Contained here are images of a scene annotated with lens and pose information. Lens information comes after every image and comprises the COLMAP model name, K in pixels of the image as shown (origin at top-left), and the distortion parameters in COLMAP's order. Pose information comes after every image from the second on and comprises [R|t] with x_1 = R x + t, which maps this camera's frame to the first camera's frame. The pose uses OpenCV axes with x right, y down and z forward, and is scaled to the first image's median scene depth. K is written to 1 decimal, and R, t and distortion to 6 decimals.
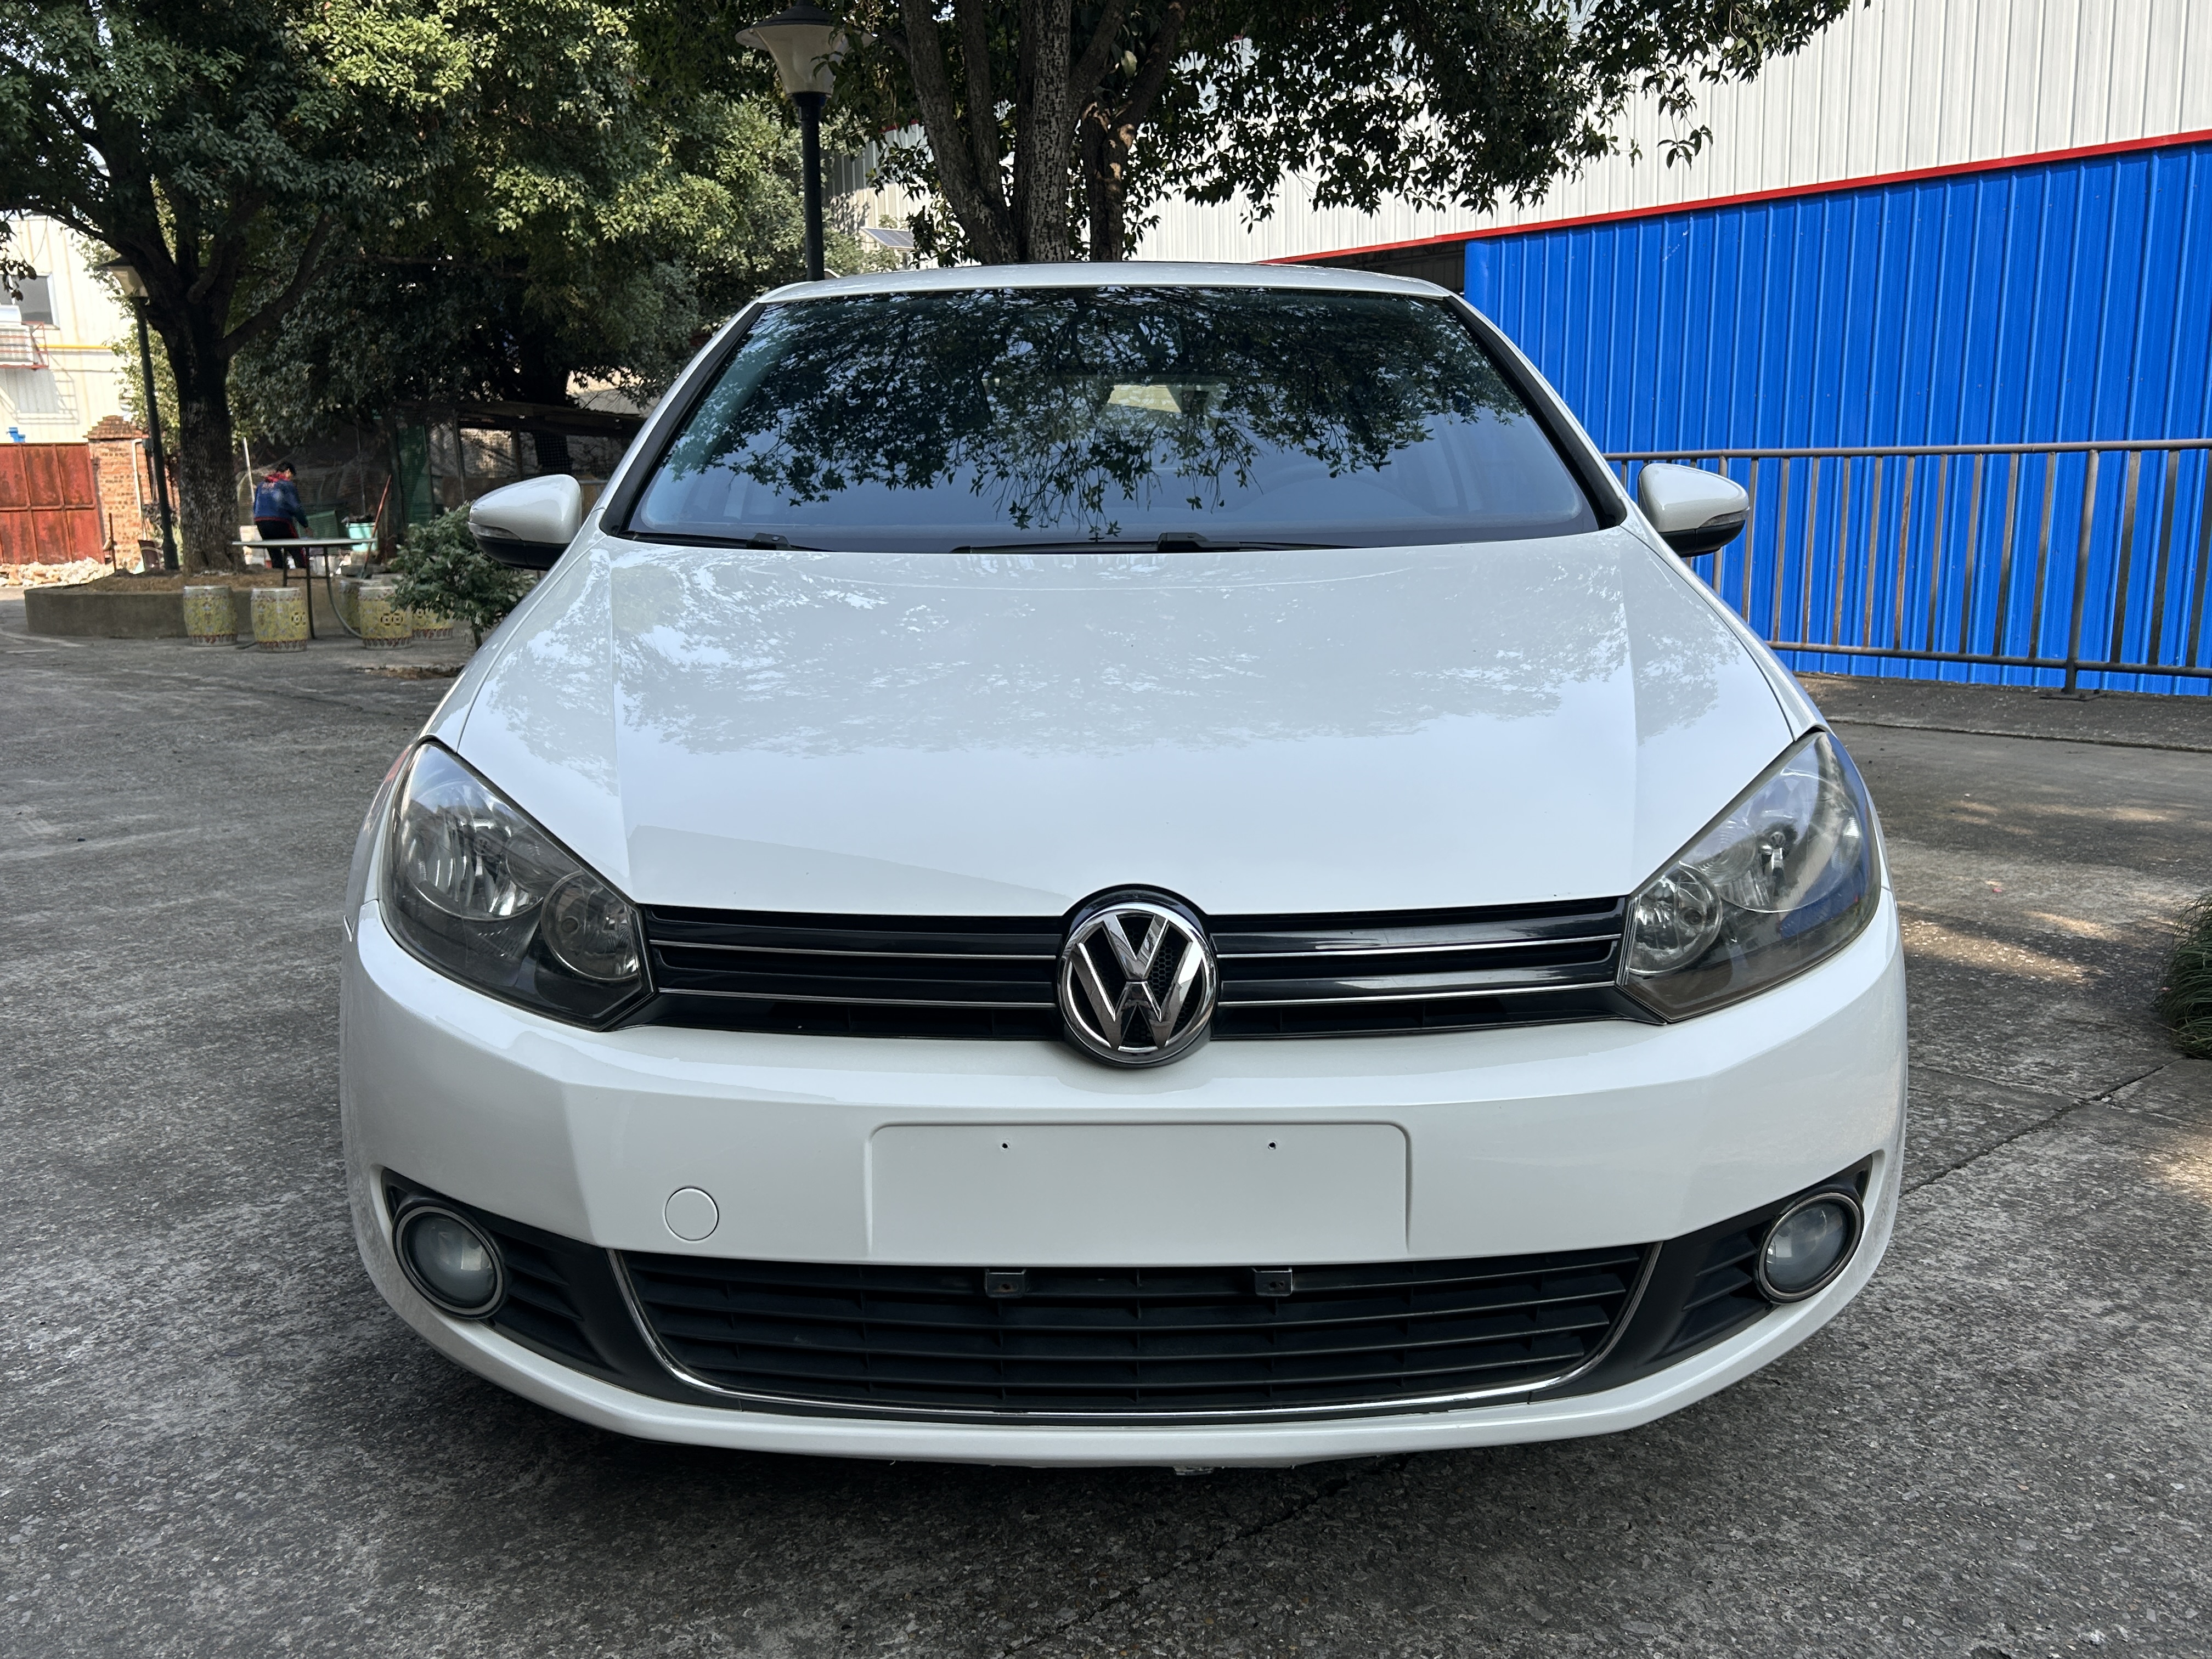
lens RADIAL K [[1871.8, 0, 1094.4], [0, 1871.8, 837.2], [0, 0, 1]] dist [0.027860, -0.008479]
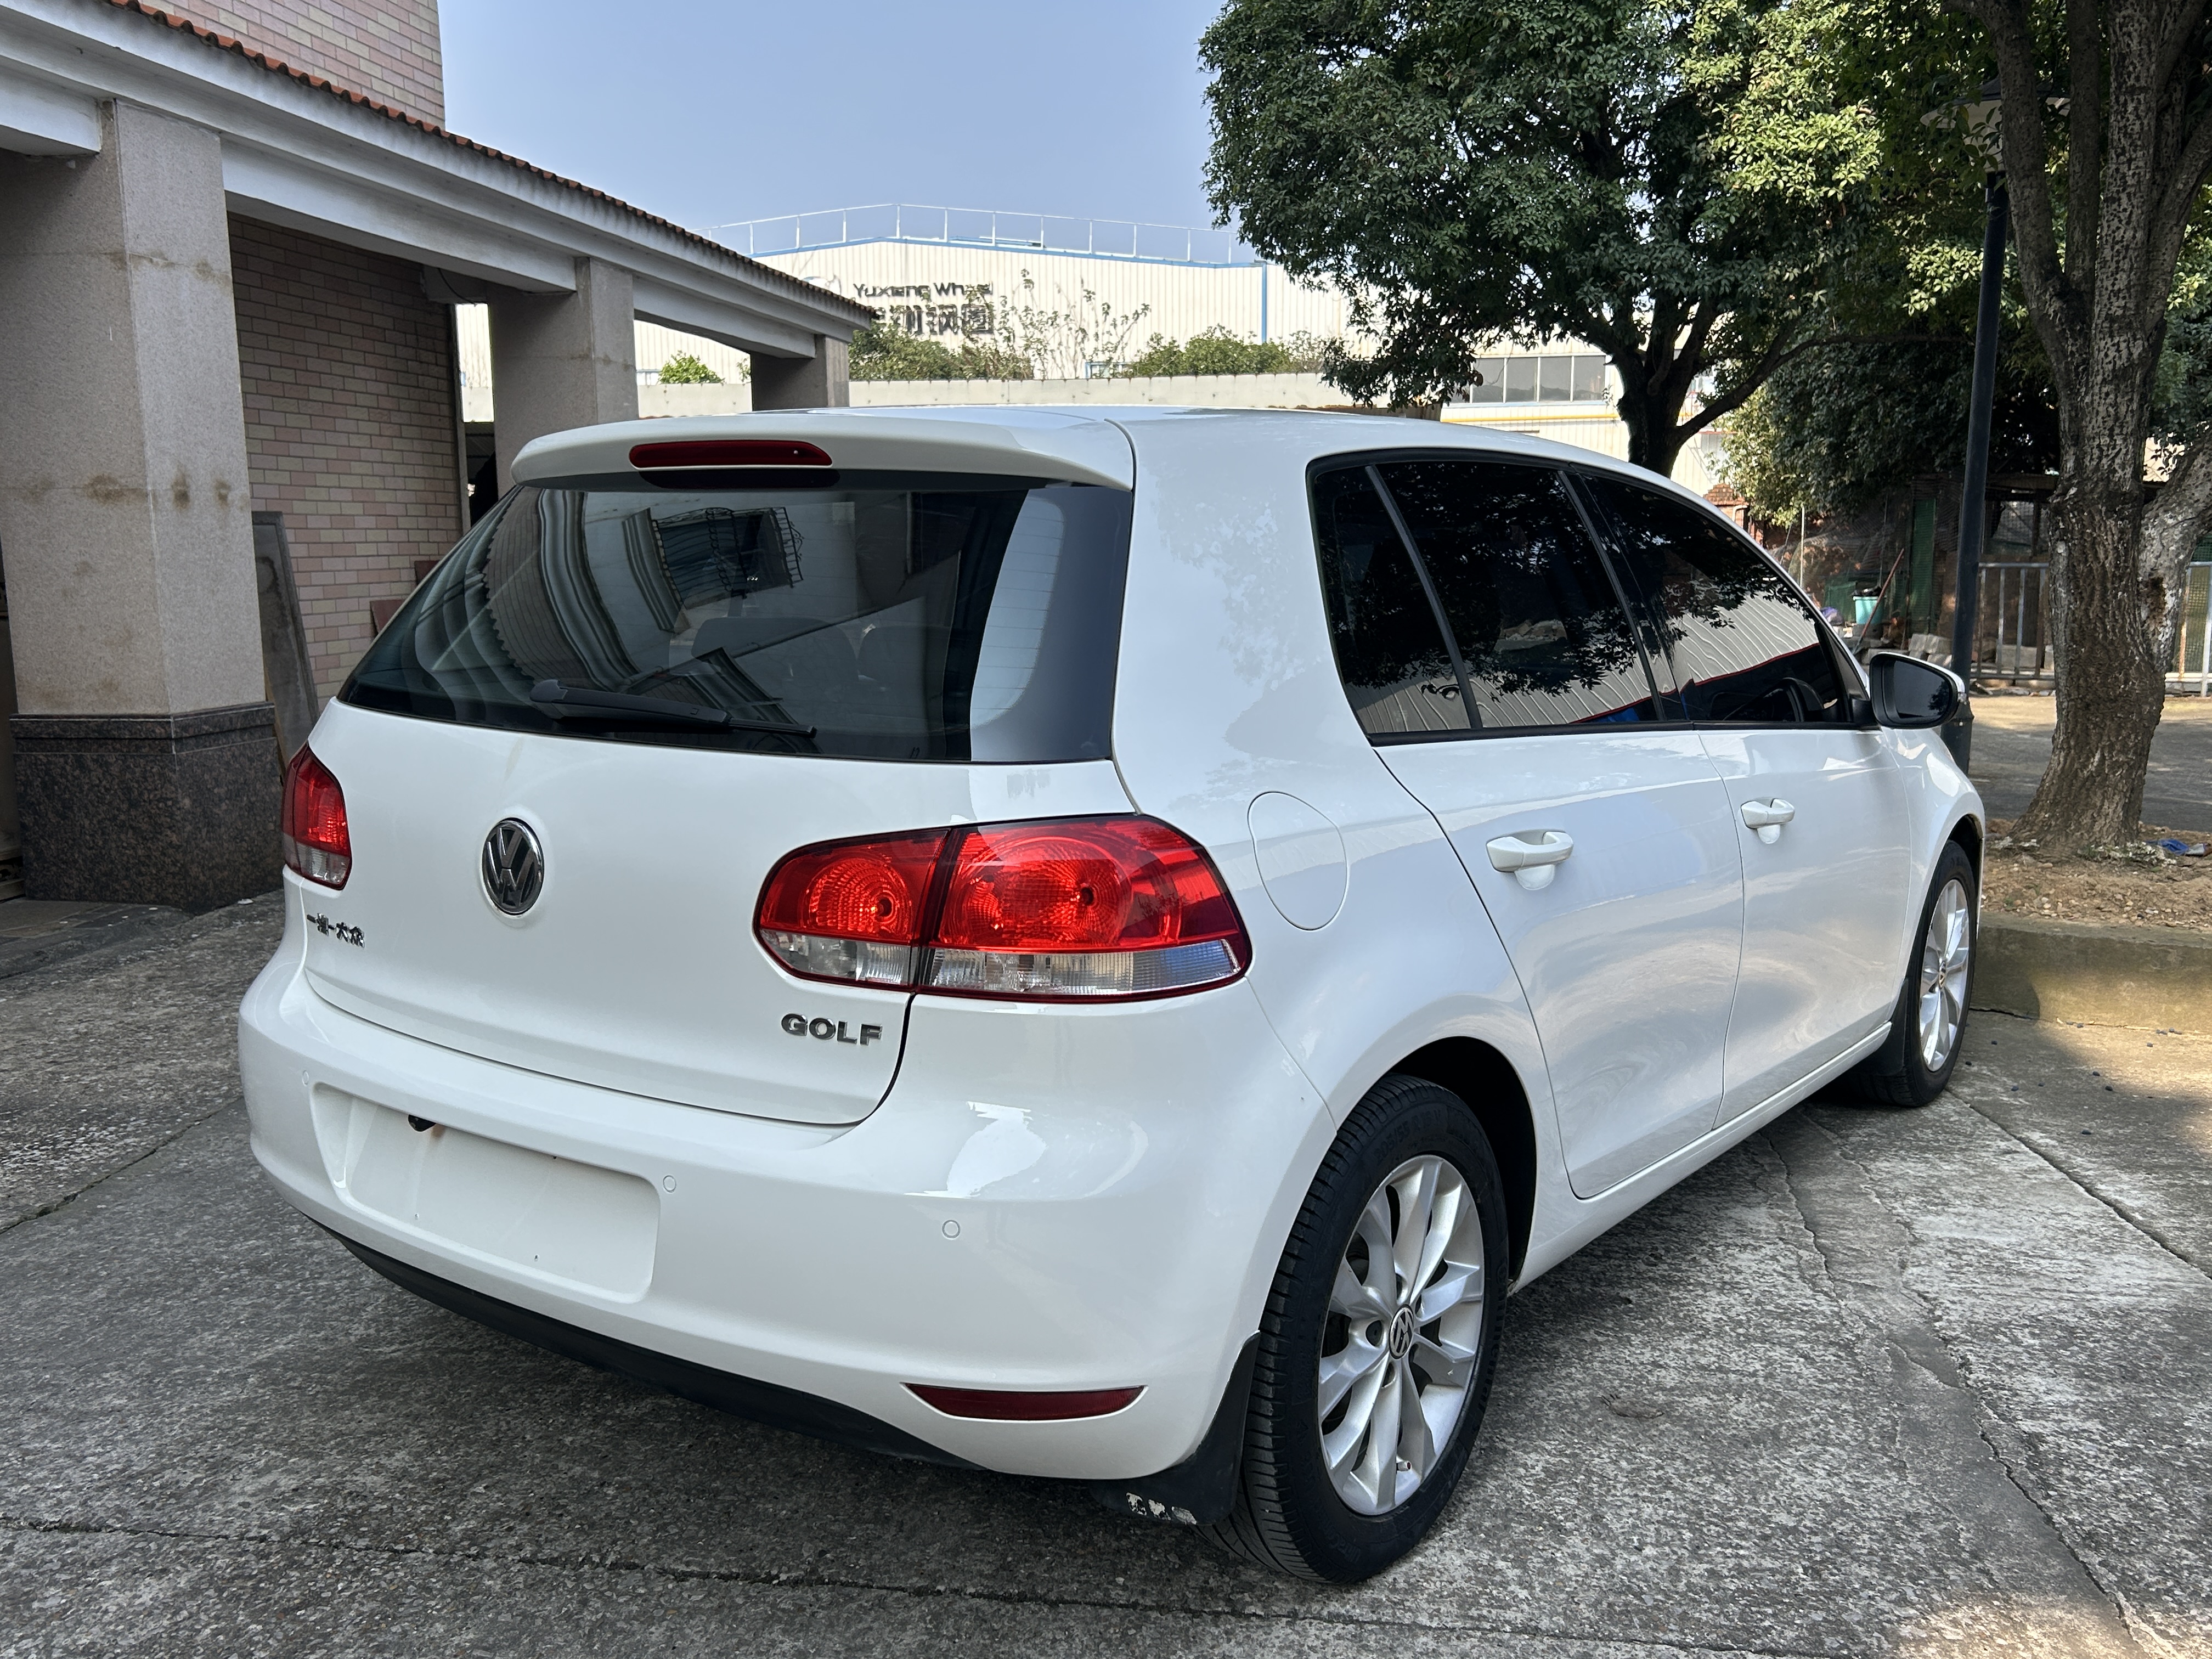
lens RADIAL K [[1938.7, 0, 1122.6], [0, 1938.7, 824.5], [0, 0, 1]] dist [0.027033, -0.012637]
pose [[0.671943, 0.124744, -0.730022, 0.237789], [-0.152572, 0.987885, 0.028373, -0.040419], [0.724717, 0.092315, 0.682835, 0.069447]]
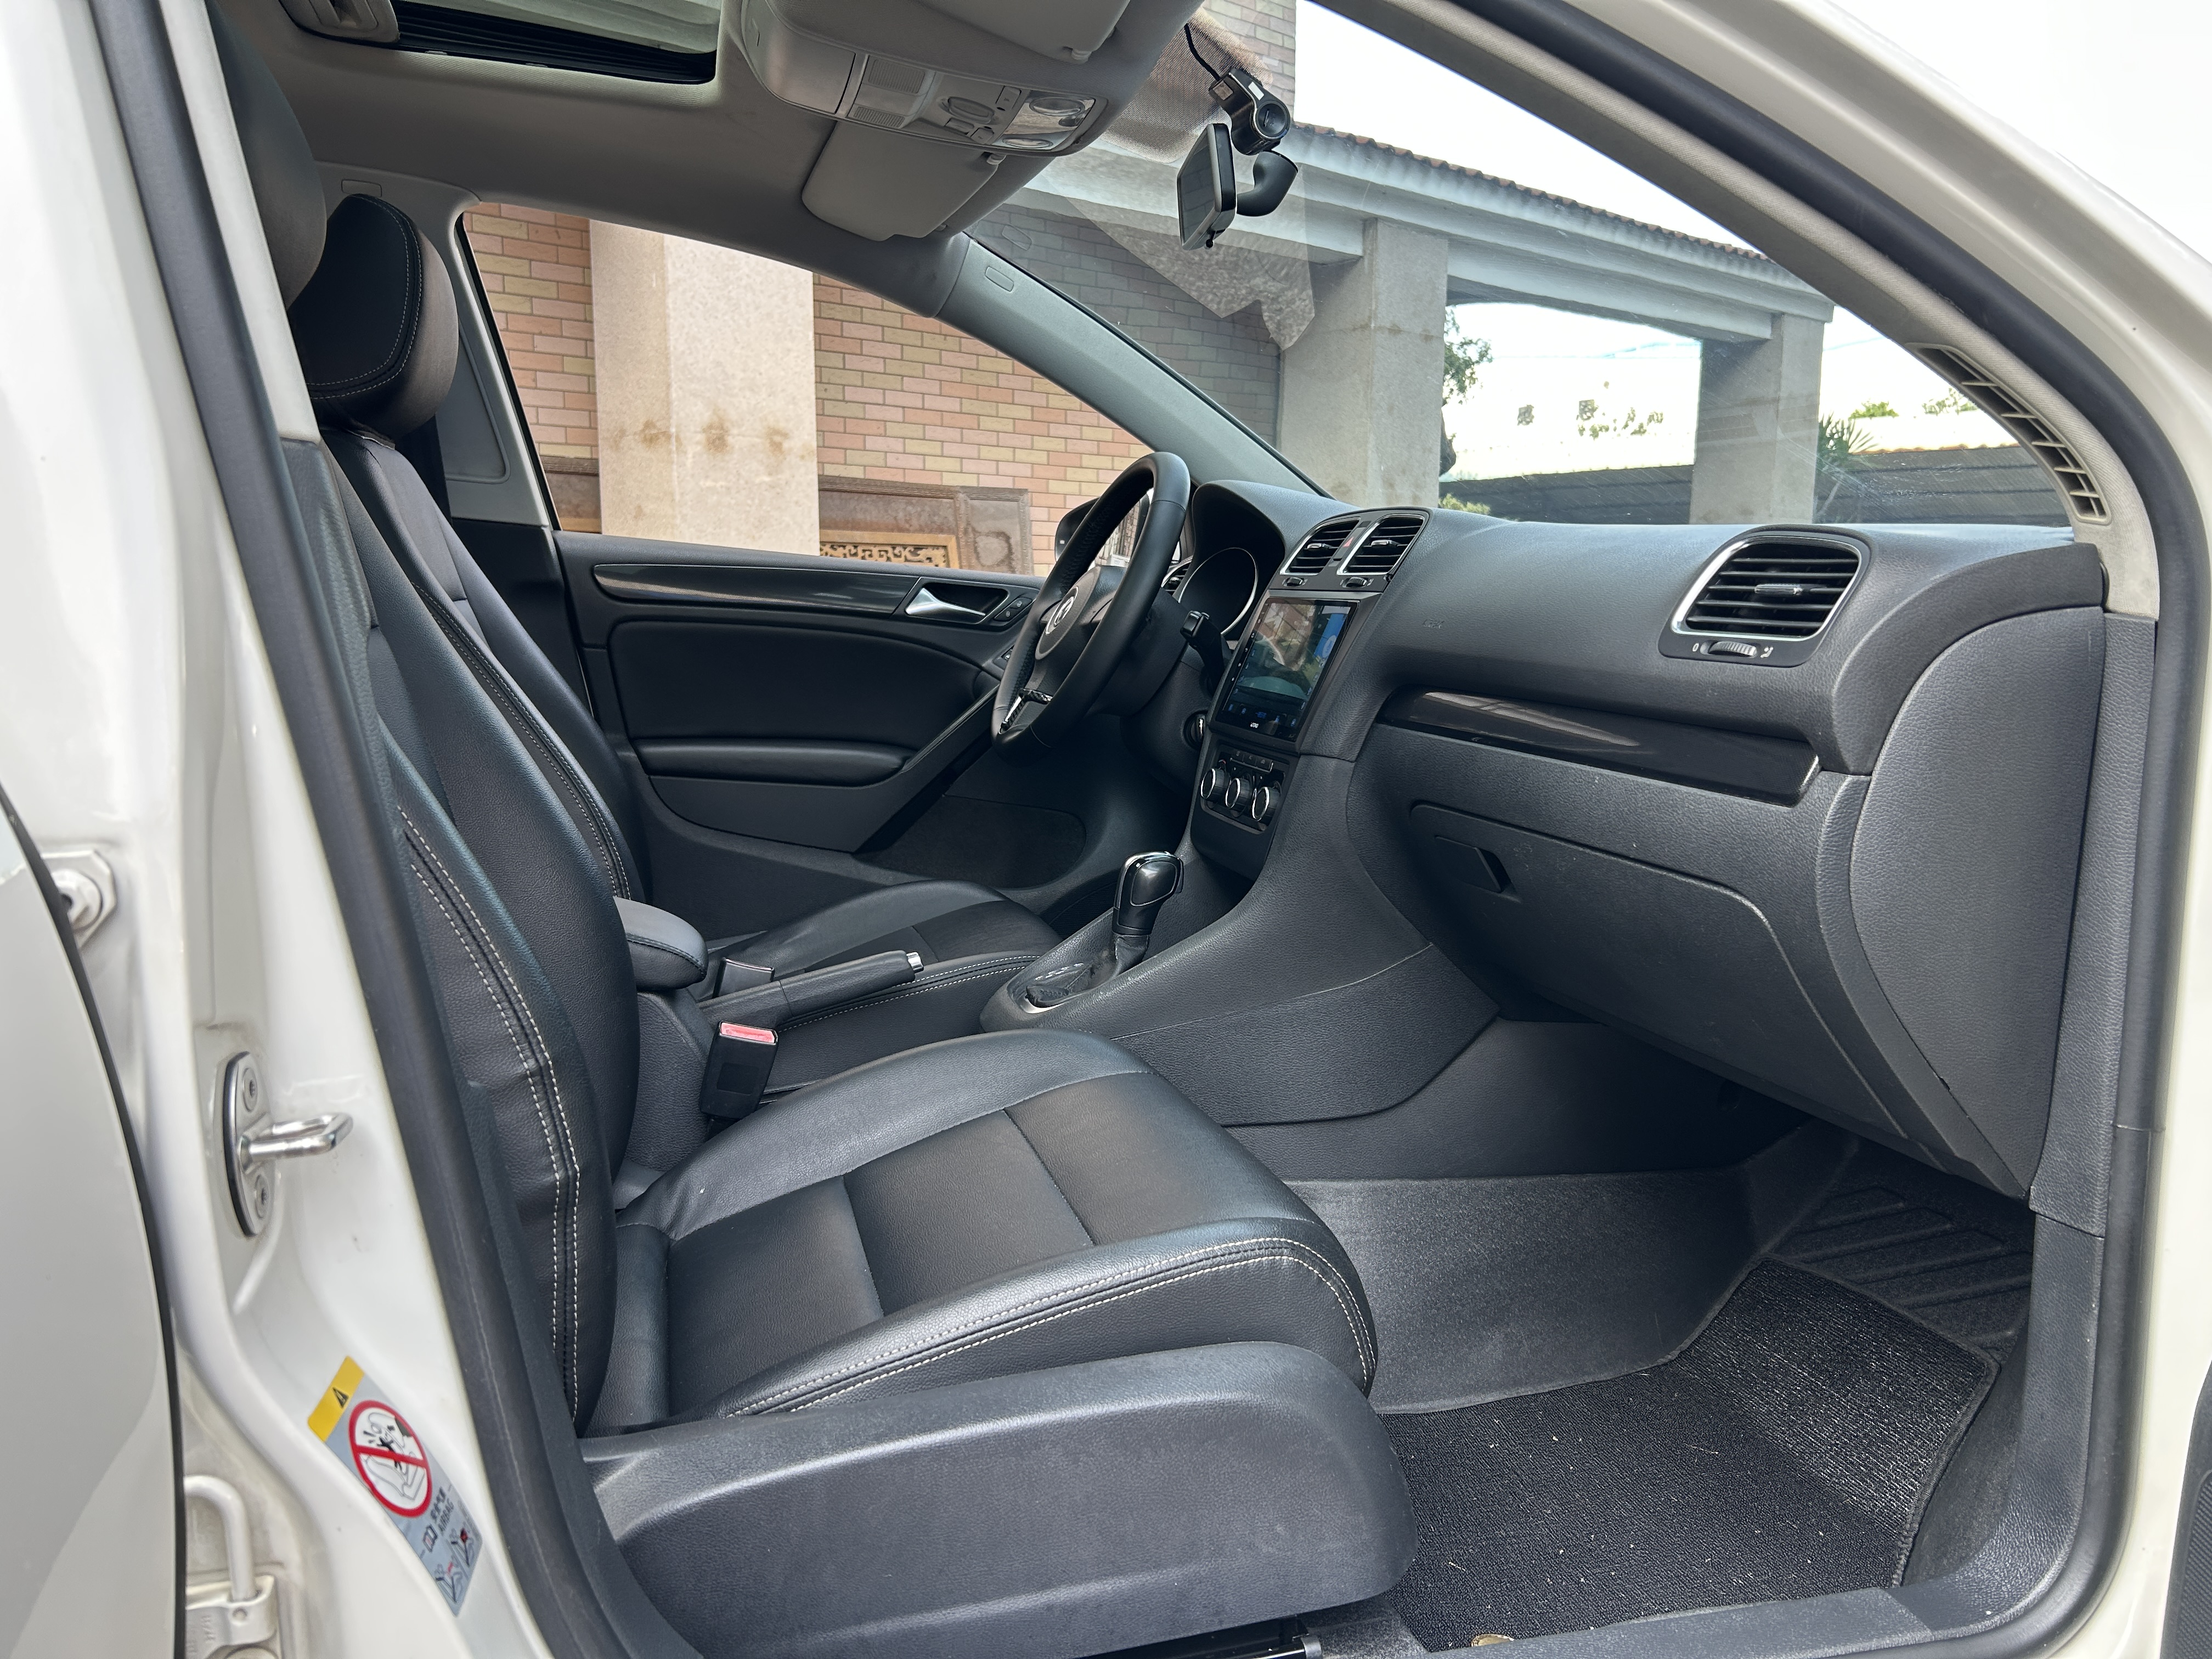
lens RADIAL K [[1640.0, 0, 1106.0], [0, 1640.0, 829.5], [0, 0, 1]] dist [0.147330, -0.431629]
pose [[0.041208, 0.161294, -0.986046, 0.115179], [-0.202679, 0.967716, 0.149825, -0.065939], [0.978378, 0.193677, 0.072568, 0.395358]]
